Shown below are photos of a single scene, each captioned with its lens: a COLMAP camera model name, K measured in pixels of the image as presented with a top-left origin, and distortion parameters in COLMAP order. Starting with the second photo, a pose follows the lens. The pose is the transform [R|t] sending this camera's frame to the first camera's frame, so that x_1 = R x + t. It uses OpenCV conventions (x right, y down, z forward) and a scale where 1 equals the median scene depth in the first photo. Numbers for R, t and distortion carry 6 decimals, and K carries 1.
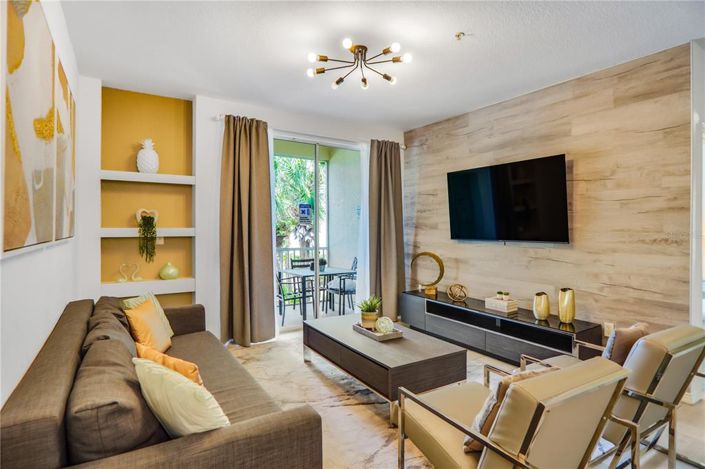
lens RADIAL K [[395.3, 0, 351.8], [0, 395.3, 200.0], [0, 0, 1]] dist [0.001413, 0.001645]
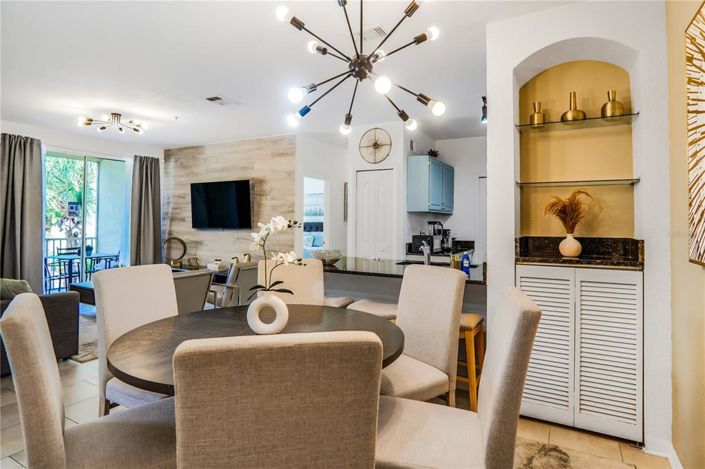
lens RADIAL K [[395.3, 0, 351.8], [0, 395.3, 200.0], [0, 0, 1]] dist [0.001413, 0.001645]
pose [[0.879099, 0.029968, 0.475697, 0.063856], [-0.037525, 0.999275, 0.006394, -0.036034], [-0.475161, -0.023472, 0.879586, -0.552274]]
